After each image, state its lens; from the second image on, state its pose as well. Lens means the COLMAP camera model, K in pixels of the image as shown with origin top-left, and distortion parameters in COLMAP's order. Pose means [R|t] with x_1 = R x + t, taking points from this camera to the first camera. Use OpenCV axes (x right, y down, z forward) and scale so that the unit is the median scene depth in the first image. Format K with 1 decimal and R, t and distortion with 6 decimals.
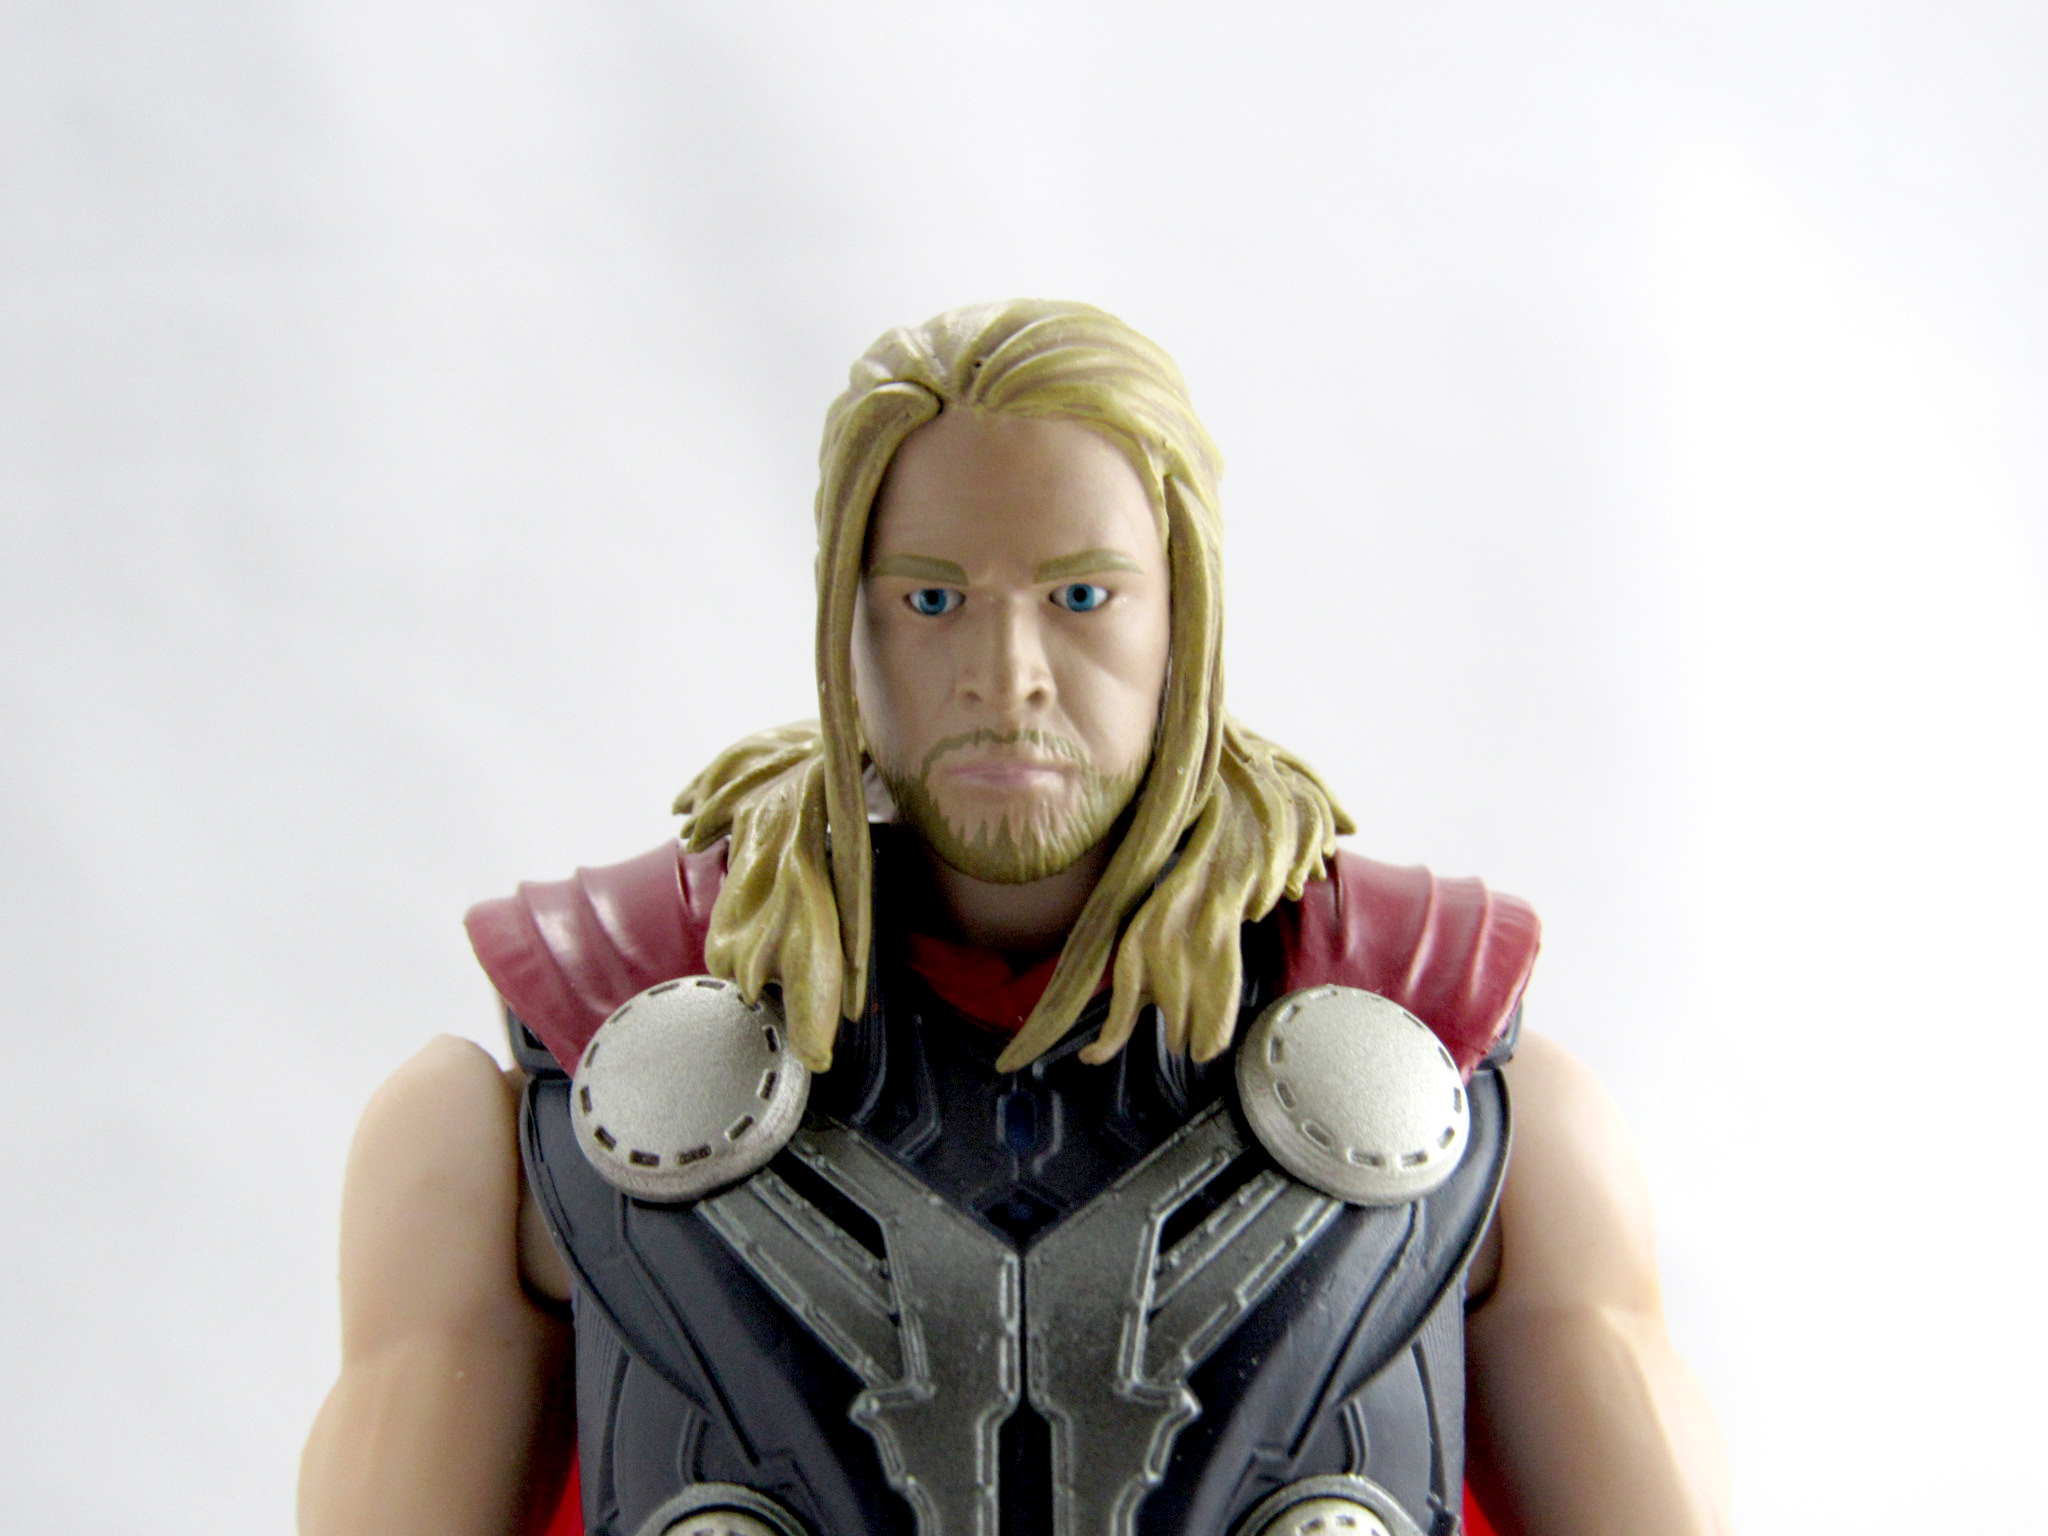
lens RADIAL K [[2037.4, 0, 1015.0], [0, 2037.4, 782.1], [0, 0, 1]] dist [-0.079154, 0.000000]
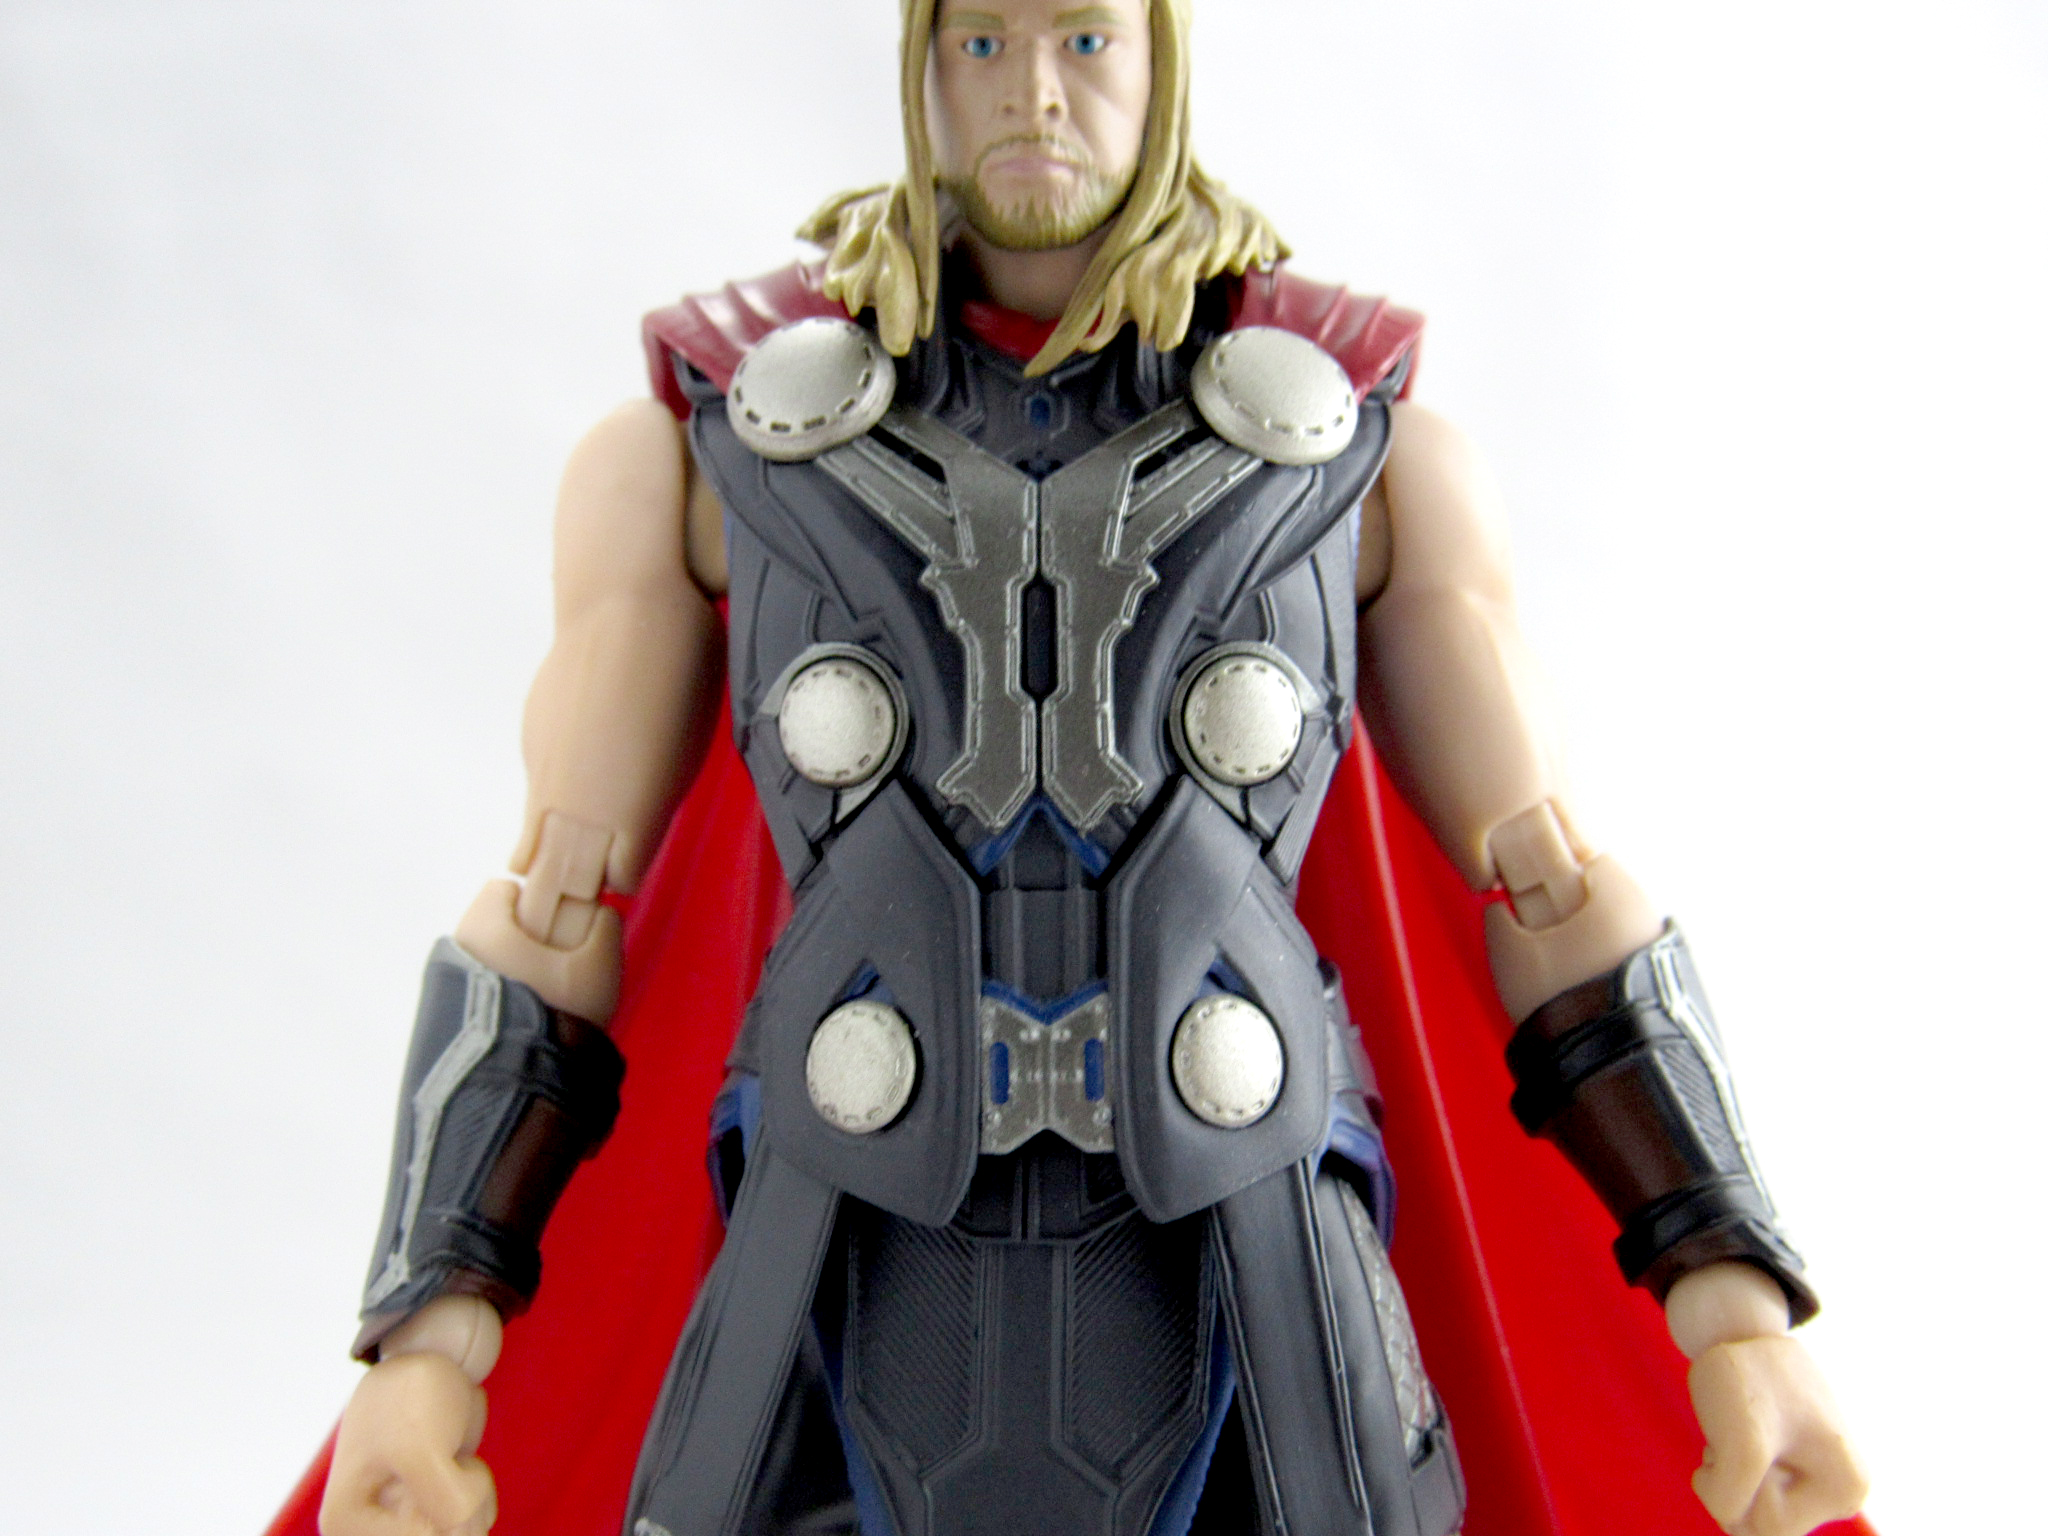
lens RADIAL K [[2037.4, 0, 1036.3], [0, 2037.4, 754.1], [0, 0, 1]] dist [-0.079154, 0.000000]
pose [[0.999694, 0.008823, -0.023096, 0.034785], [-0.006993, 0.996917, 0.078149, 0.295237], [0.023715, -0.077963, 0.996674, -0.447638]]
